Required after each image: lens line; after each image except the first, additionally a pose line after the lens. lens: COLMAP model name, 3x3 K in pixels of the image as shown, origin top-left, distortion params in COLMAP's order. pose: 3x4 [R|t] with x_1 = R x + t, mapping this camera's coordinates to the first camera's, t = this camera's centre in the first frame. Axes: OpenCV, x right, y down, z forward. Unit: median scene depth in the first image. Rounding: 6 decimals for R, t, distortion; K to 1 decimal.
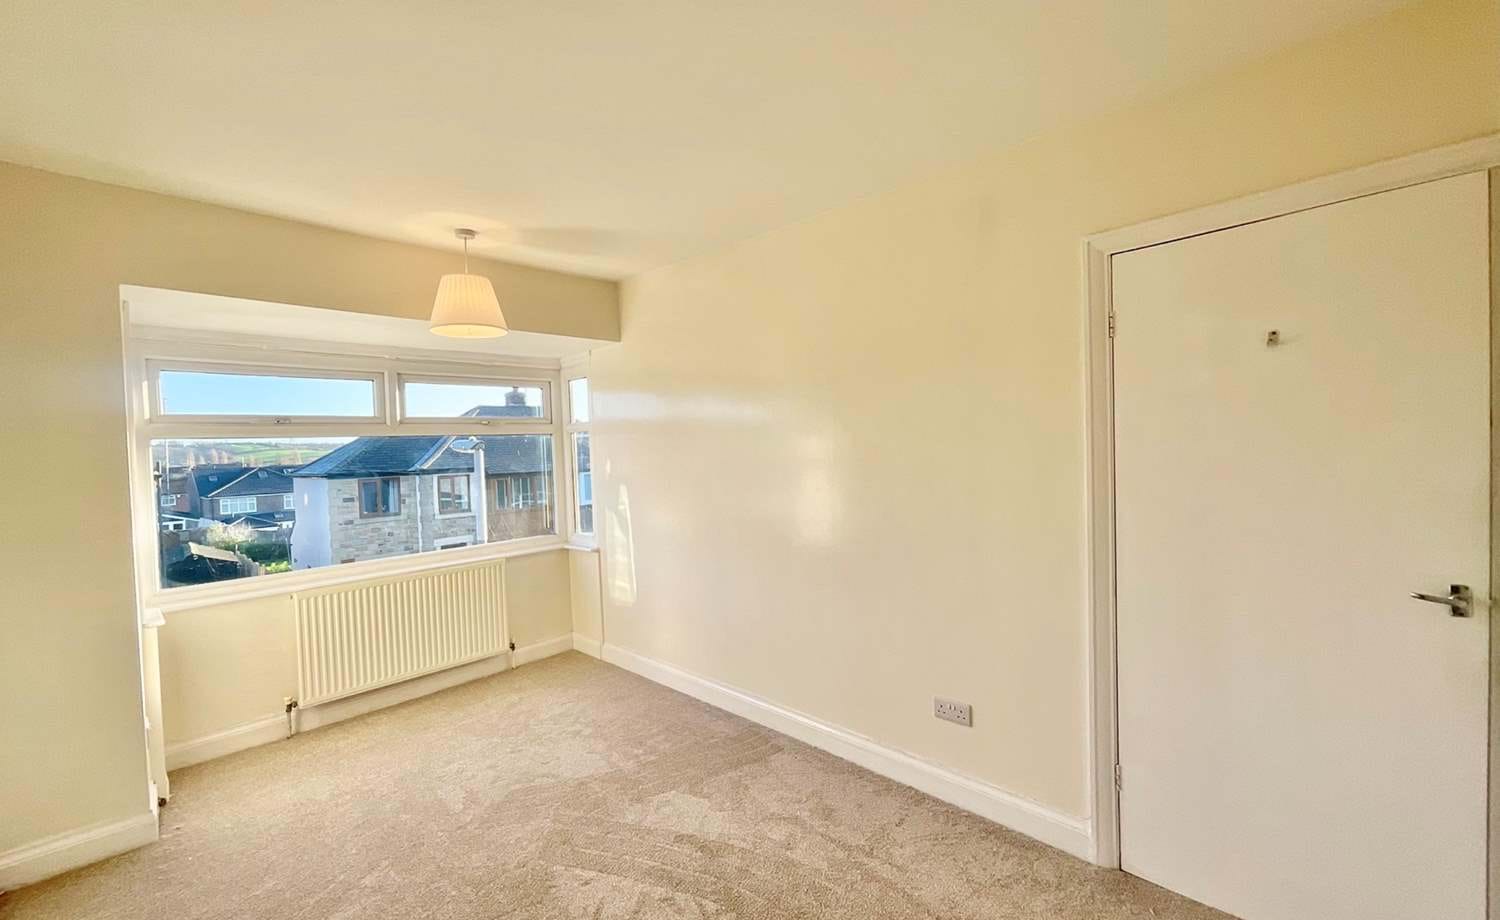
lens RADIAL K [[608.1, 0, 749.8], [0, 608.1, 462.8], [0, 0, 1]] dist [-0.016457, -0.000272]
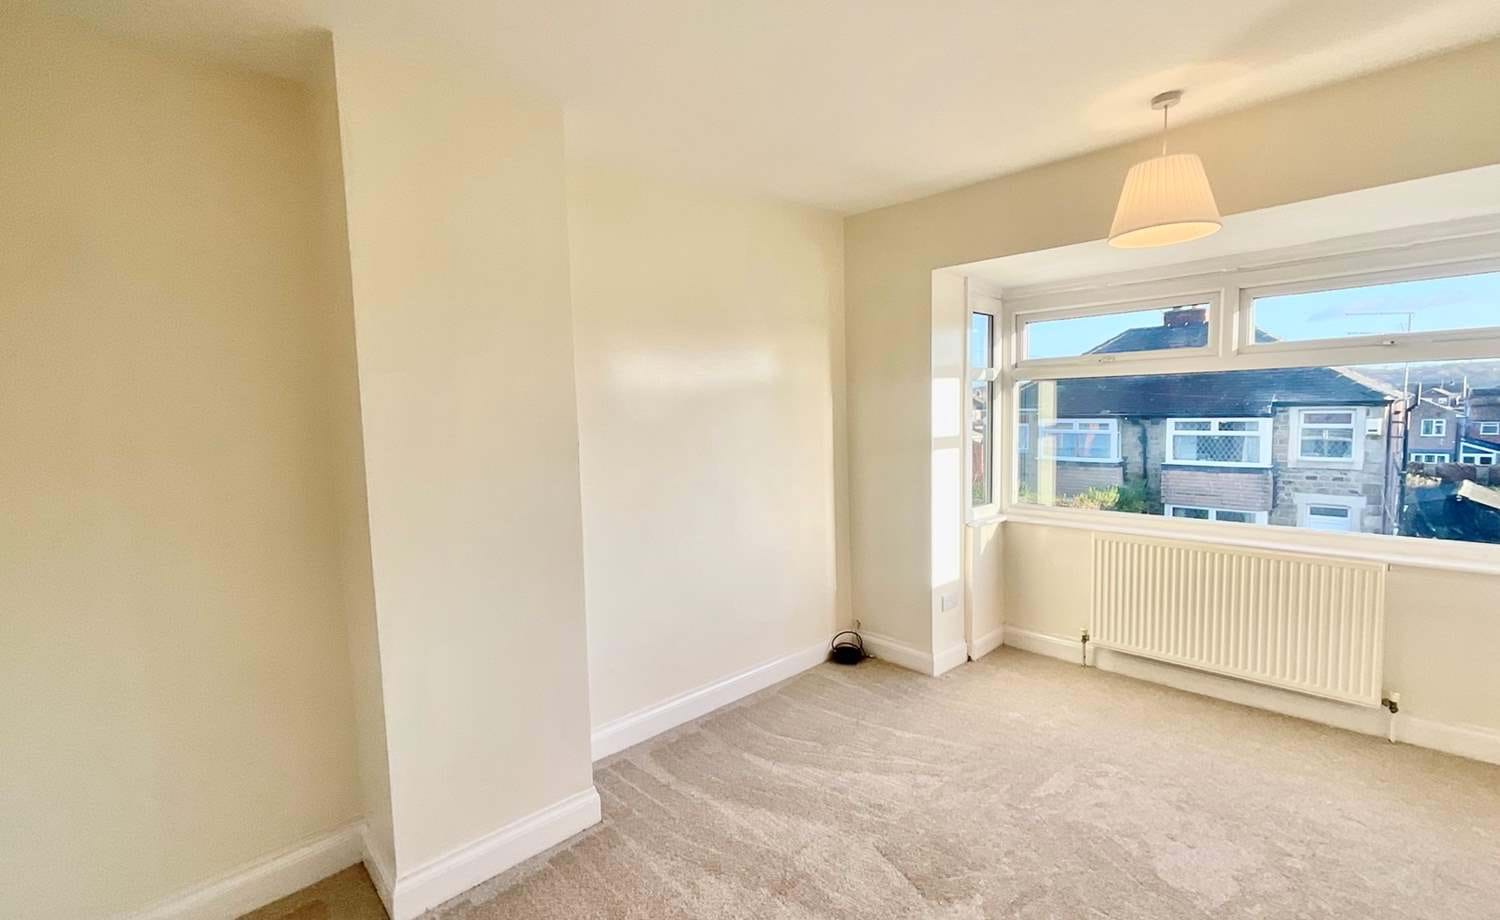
lens RADIAL K [[656.0, 0, 742.4], [0, 656.0, 457.9], [0, 0, 1]] dist [-0.001263, -0.000445]
pose [[-0.062495, 0.113218, -0.991603, 0.342510], [-0.000045, 0.993545, 0.113442, -0.029951], [0.998045, 0.007134, -0.062087, 0.453948]]
